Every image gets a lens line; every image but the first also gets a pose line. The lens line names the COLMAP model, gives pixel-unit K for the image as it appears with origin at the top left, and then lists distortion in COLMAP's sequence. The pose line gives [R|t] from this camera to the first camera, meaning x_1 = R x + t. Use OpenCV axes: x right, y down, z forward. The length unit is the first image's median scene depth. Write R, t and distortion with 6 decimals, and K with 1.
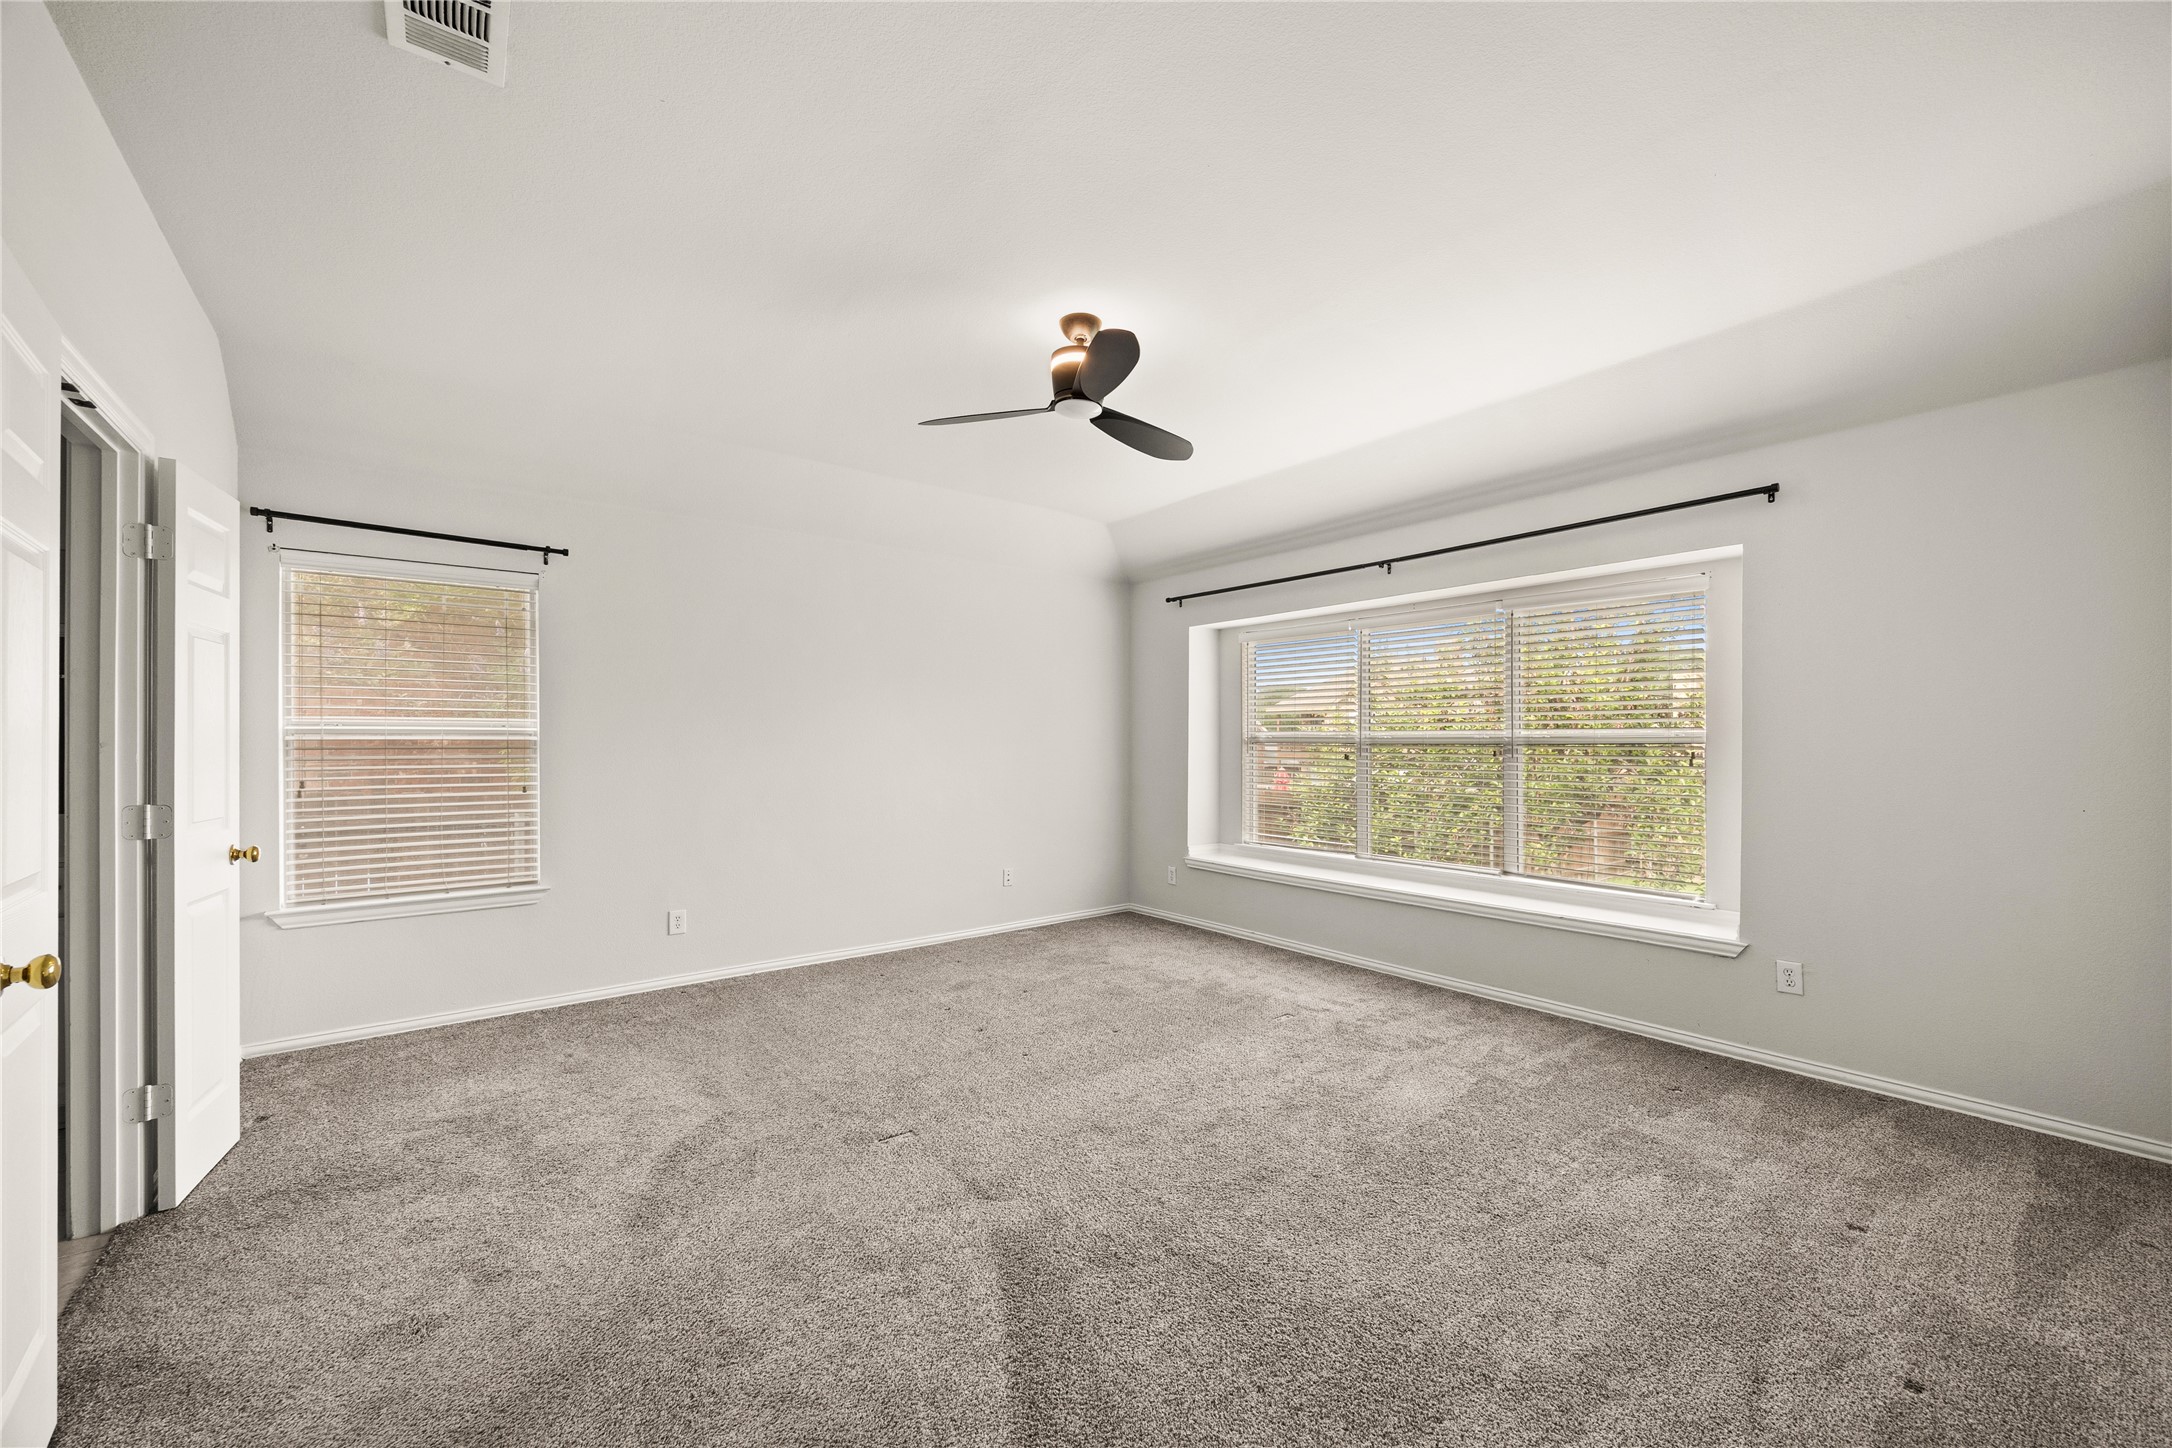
lens RADIAL K [[832.8, 0, 1091.0], [0, 832.8, 738.3], [0, 0, 1]] dist [-0.001103, 0.000375]
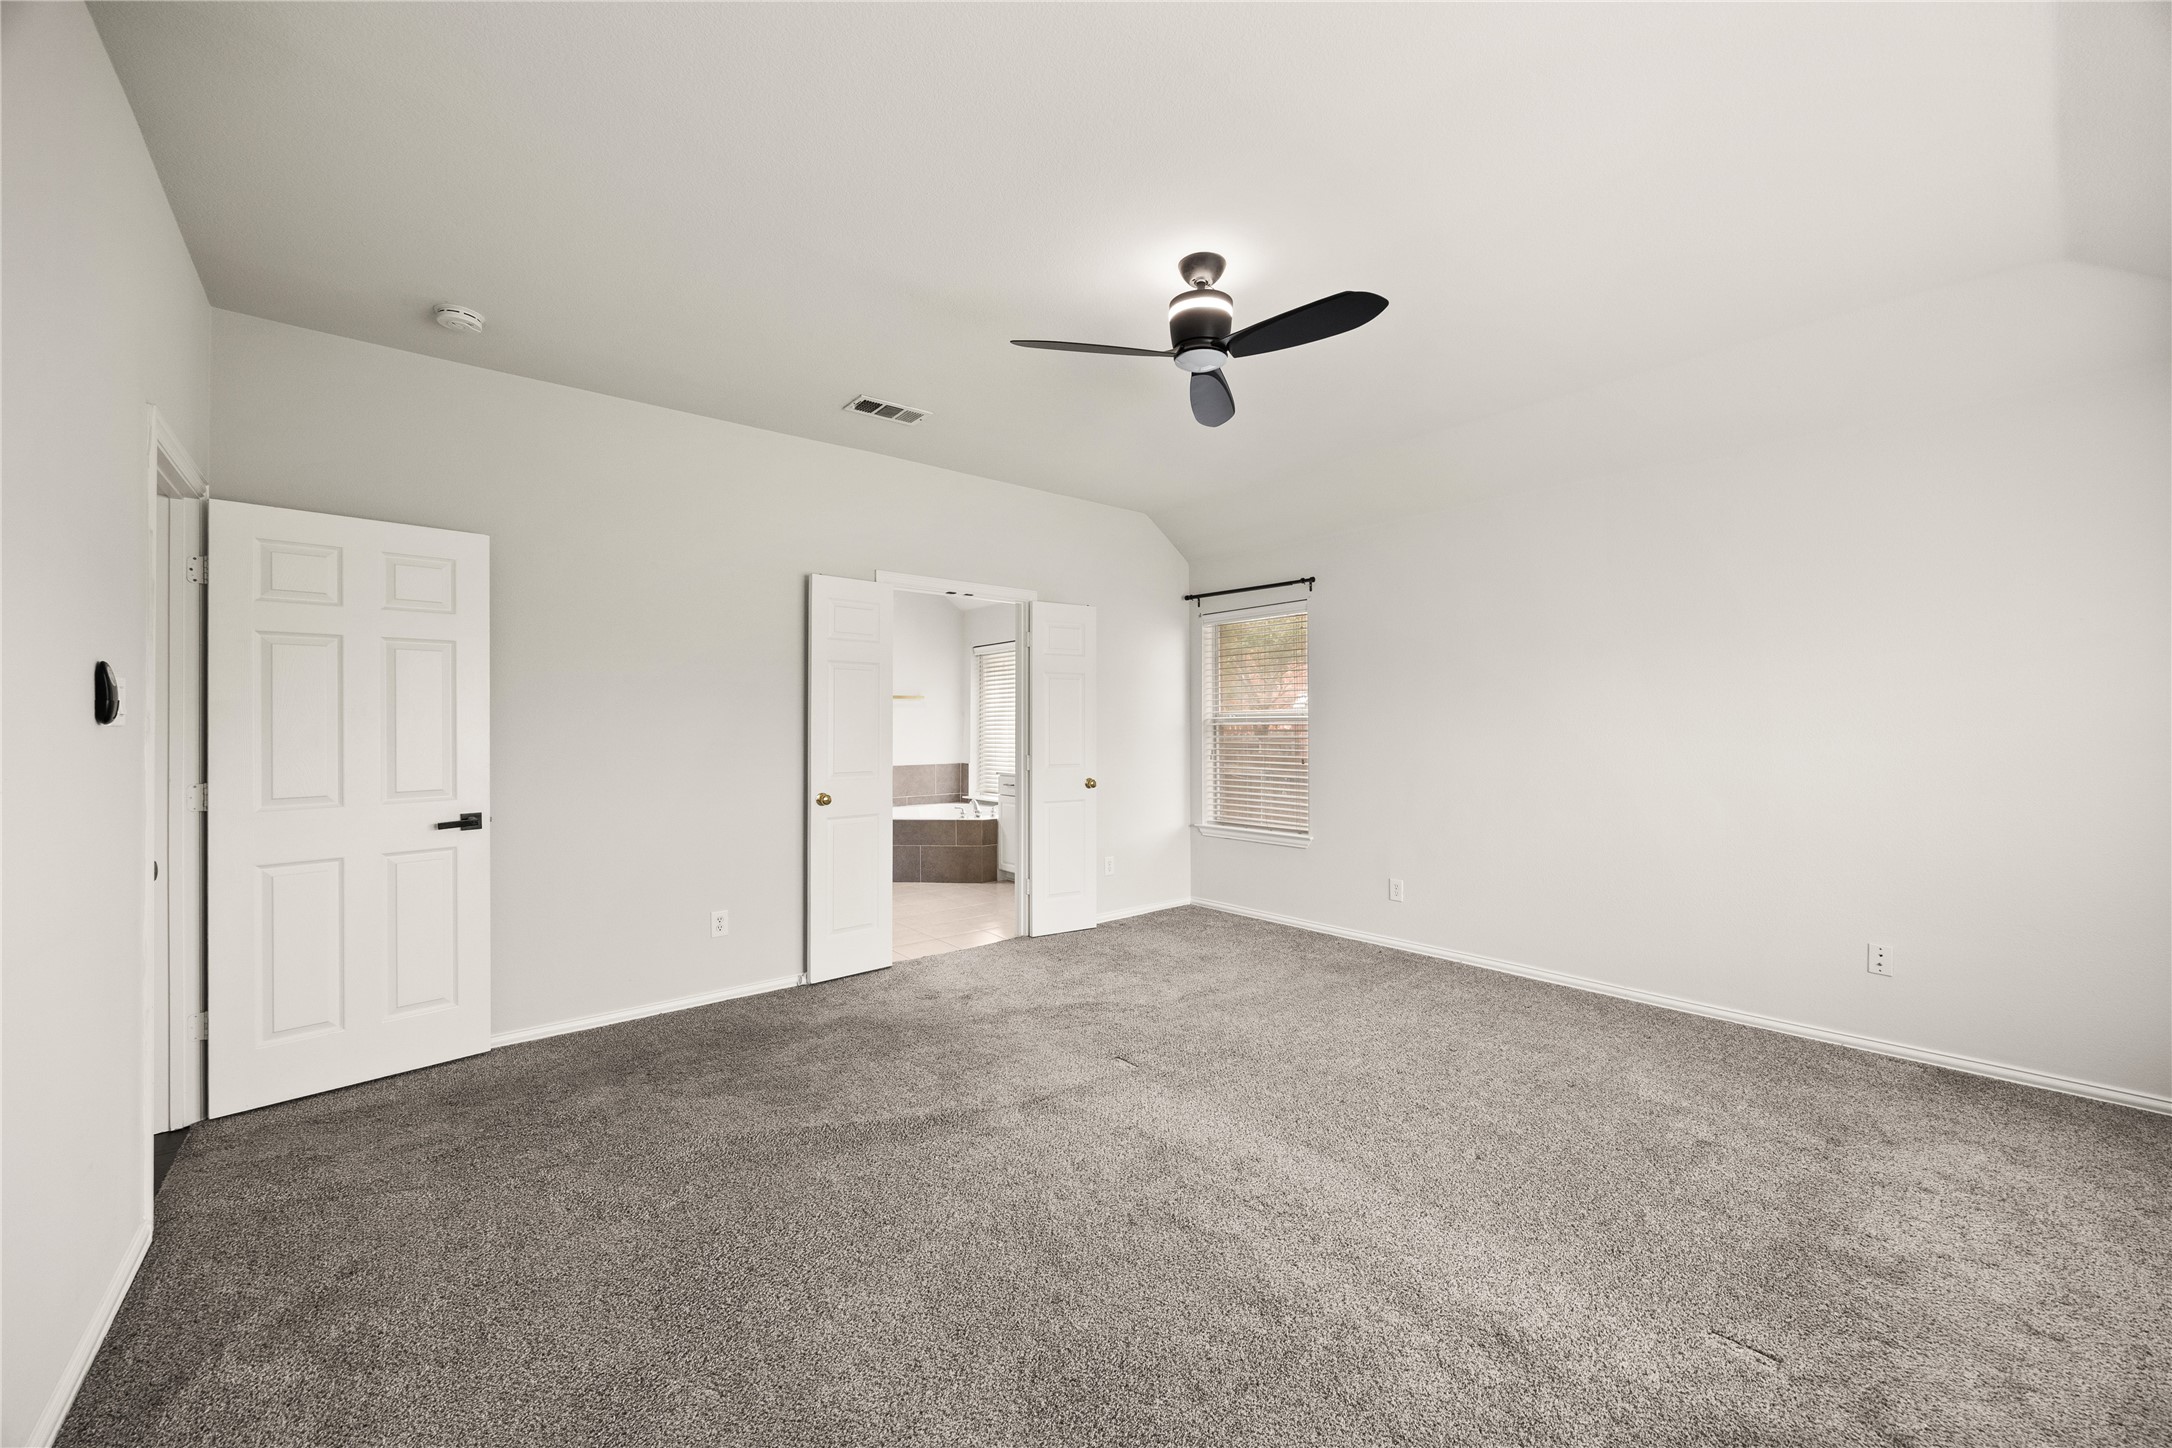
lens RADIAL K [[832.8, 0, 1101.0], [0, 832.8, 723.7], [0, 0, 1]] dist [-0.001103, 0.000375]
pose [[0.035426, -0.005767, -0.999356, 0.721505], [0.008445, 0.999949, -0.005471, 0.006966], [0.999337, -0.008246, 0.035473, 0.714953]]
